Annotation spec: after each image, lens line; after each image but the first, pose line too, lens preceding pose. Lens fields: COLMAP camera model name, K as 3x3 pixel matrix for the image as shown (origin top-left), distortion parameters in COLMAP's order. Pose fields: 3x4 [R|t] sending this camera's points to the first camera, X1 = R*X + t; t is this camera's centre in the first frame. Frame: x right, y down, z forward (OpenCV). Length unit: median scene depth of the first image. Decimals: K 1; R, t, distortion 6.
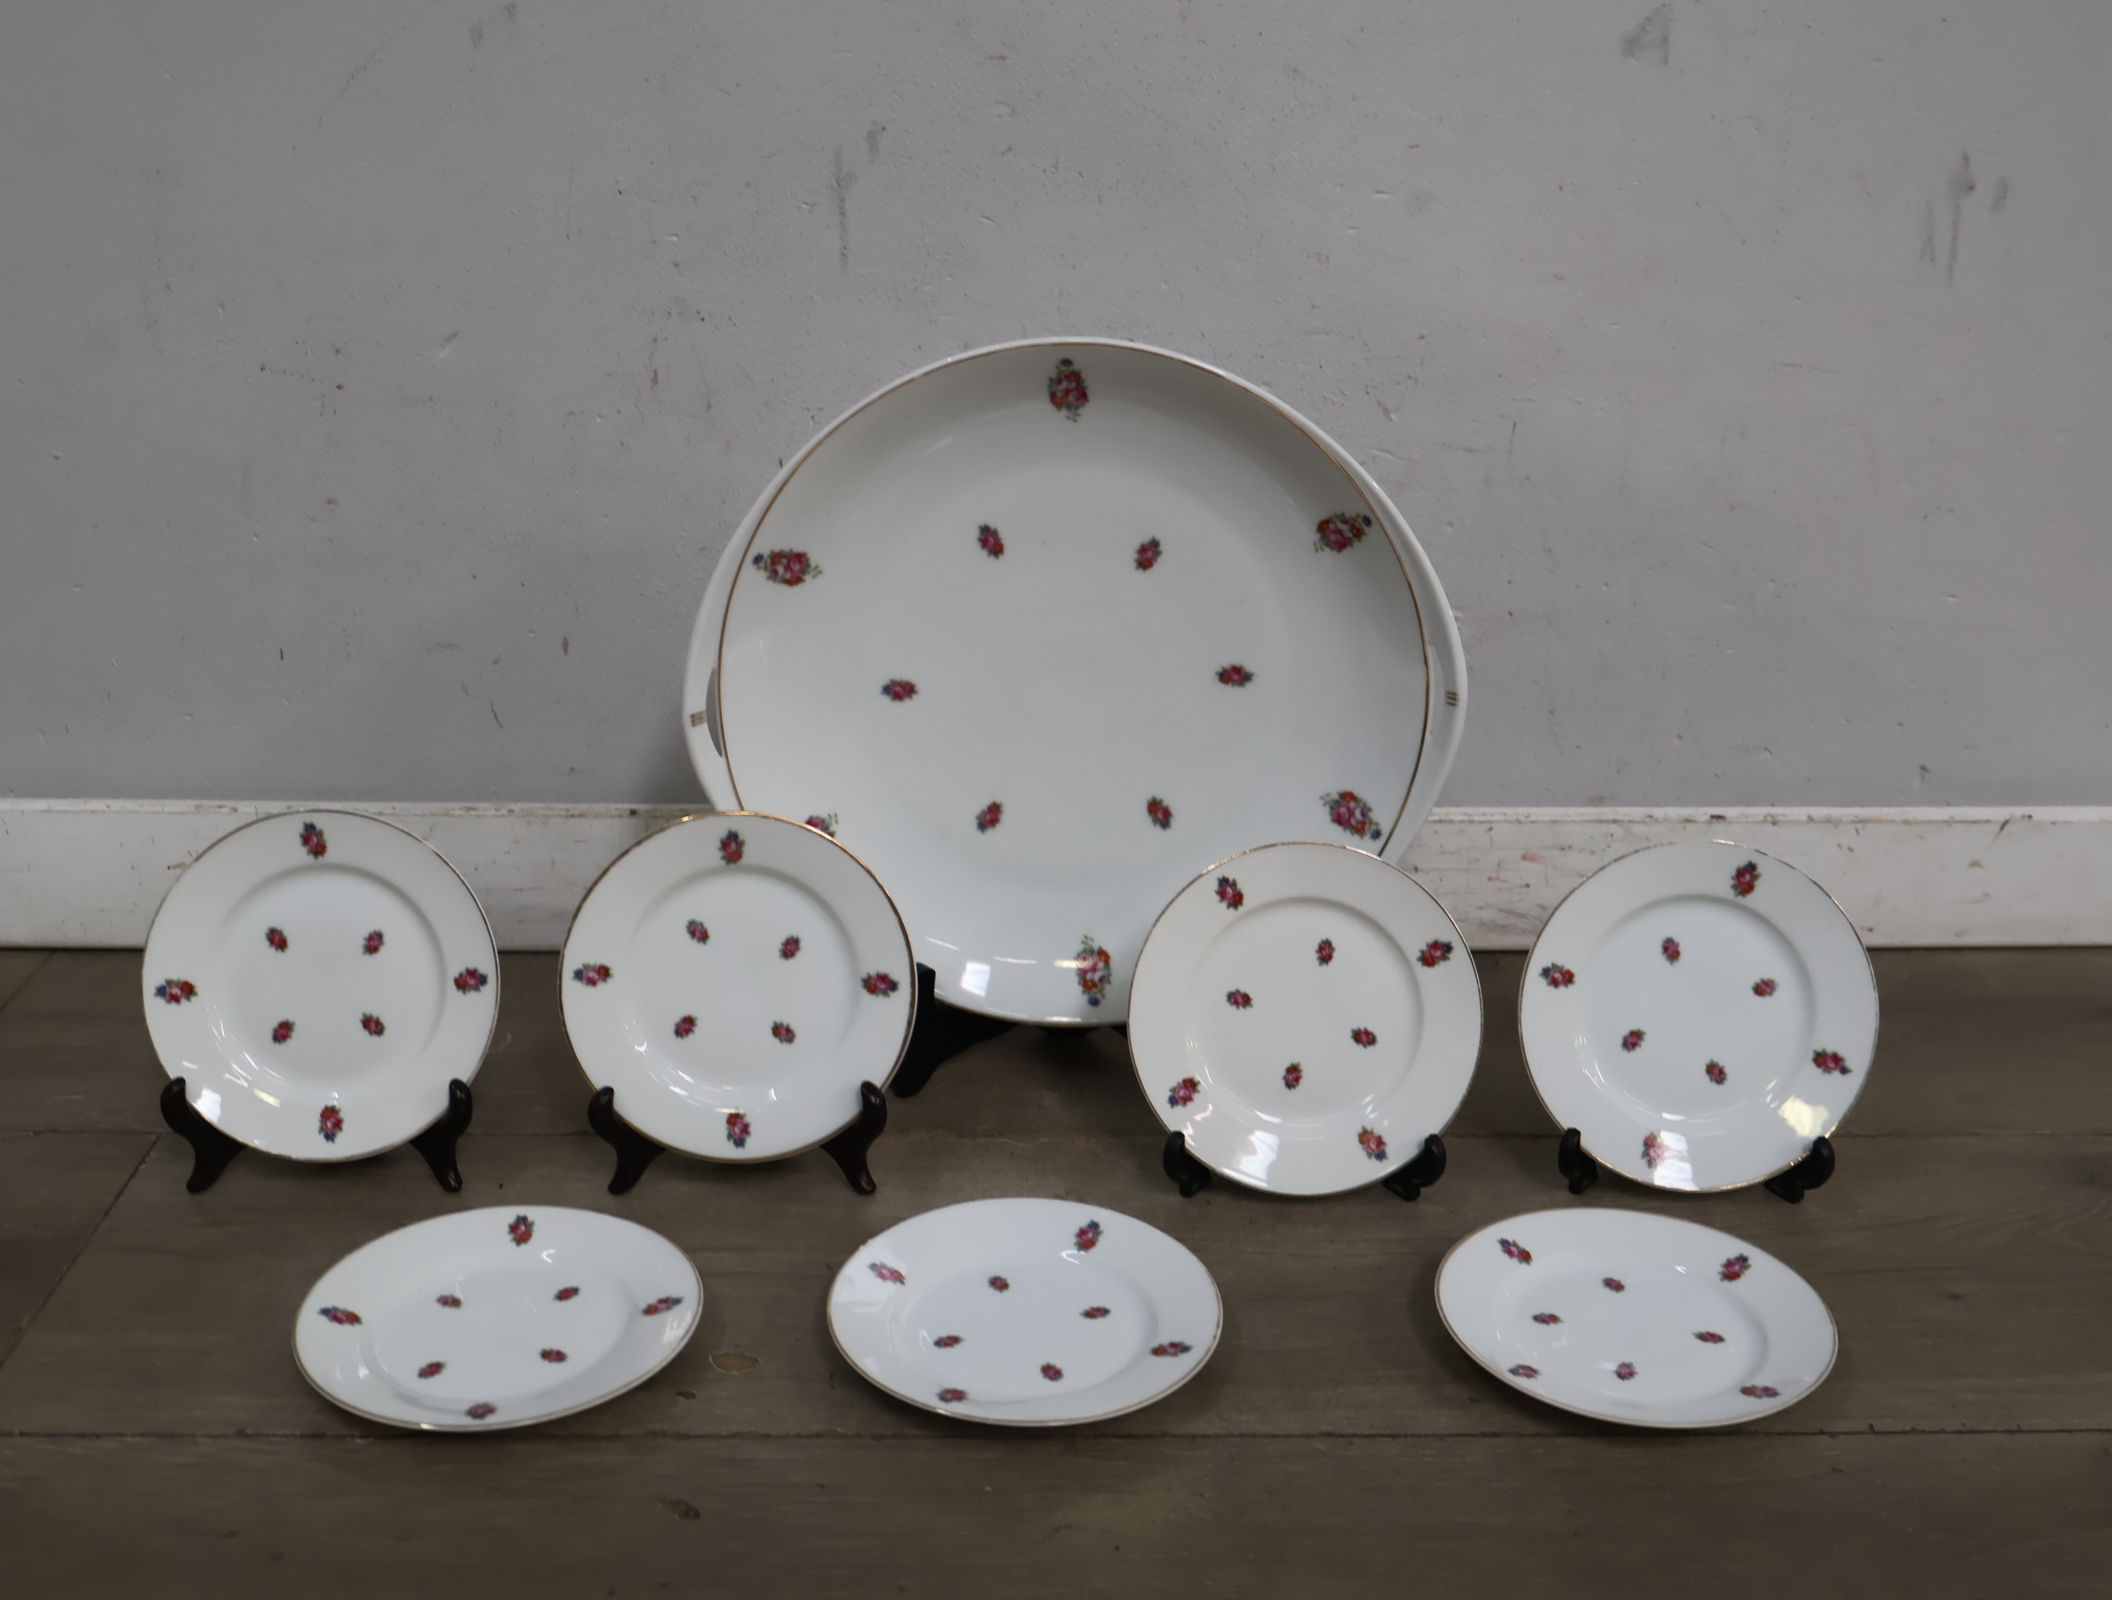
lens RADIAL K [[2353.6, 0, 1055.0], [0, 2353.6, 806.2], [0, 0, 1]] dist [0.007223, 0.000000]
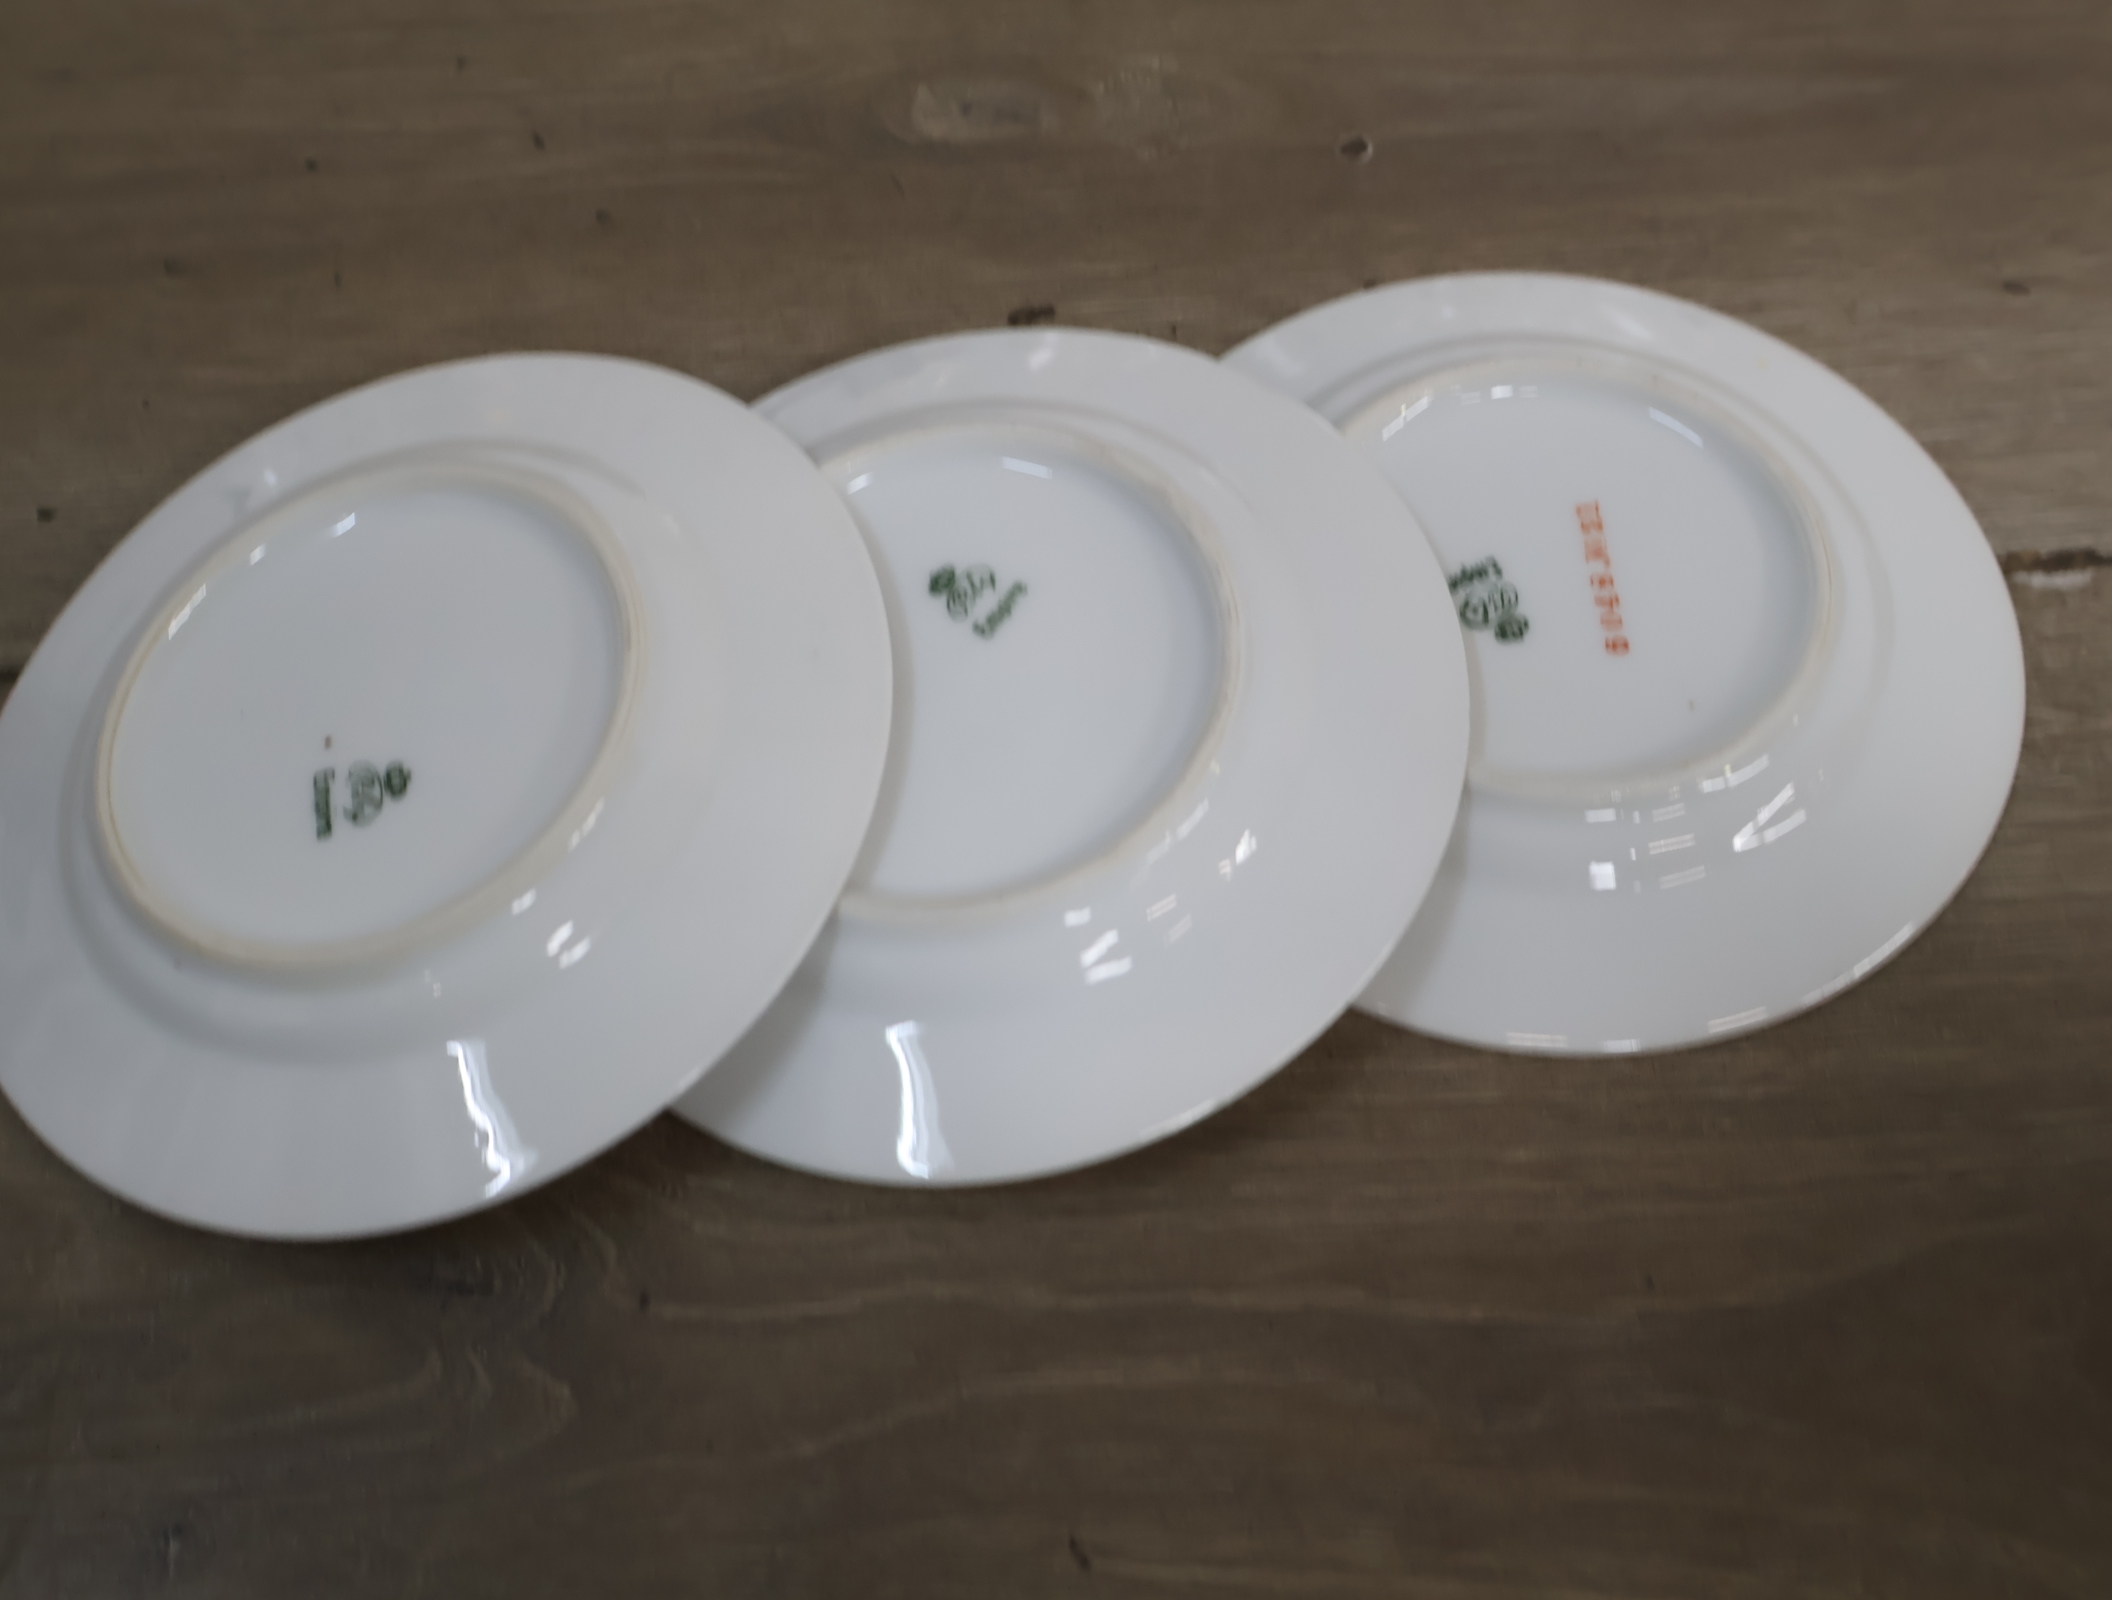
lens RADIAL K [[2353.6, 0, 1059.5], [0, 2353.6, 796.3], [0, 0, 1]] dist [0.007223, 0.000000]
pose [[0.998814, -0.042670, -0.023440, 0.069070], [0.047917, 0.776490, 0.628305, 0.085326], [-0.008609, -0.628683, 0.777614, 0.324610]]
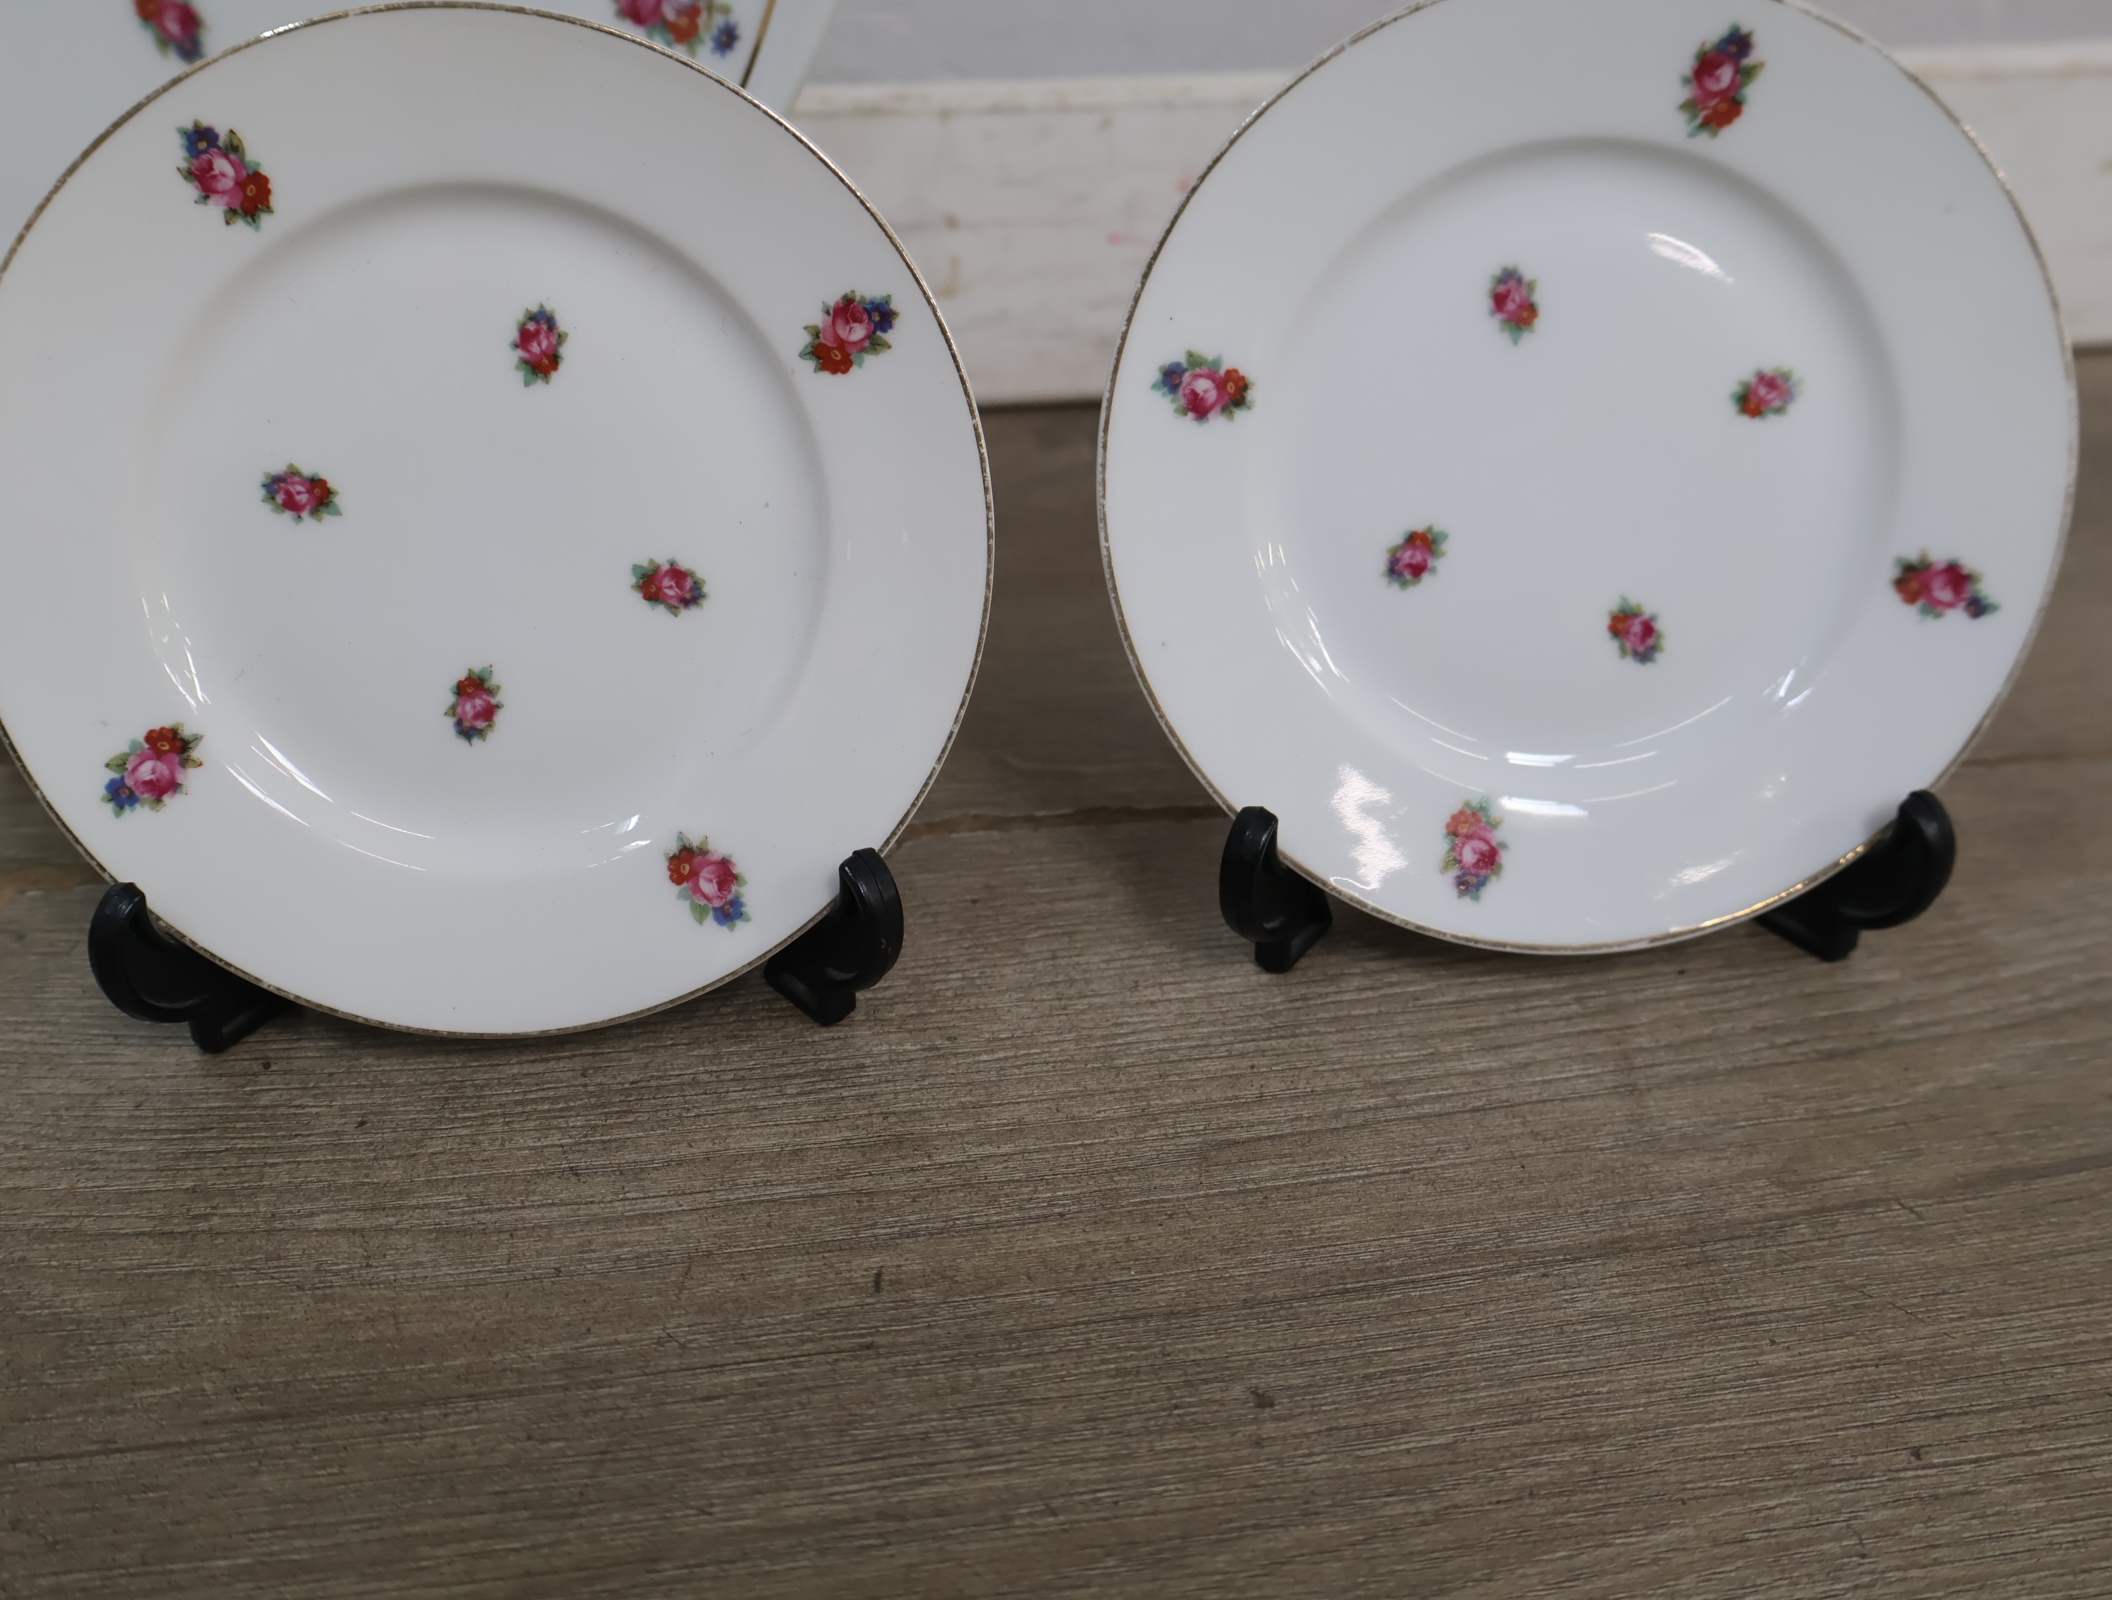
lens RADIAL K [[2353.6, 0, 1064.8], [0, 2353.6, 793.1], [0, 0, 1]] dist [0.007223, 0.000000]
pose [[0.994948, -0.058395, 0.081656, 0.159269], [0.043469, 0.983803, 0.173904, 0.069609], [-0.090488, -0.169476, 0.981371, 0.639325]]
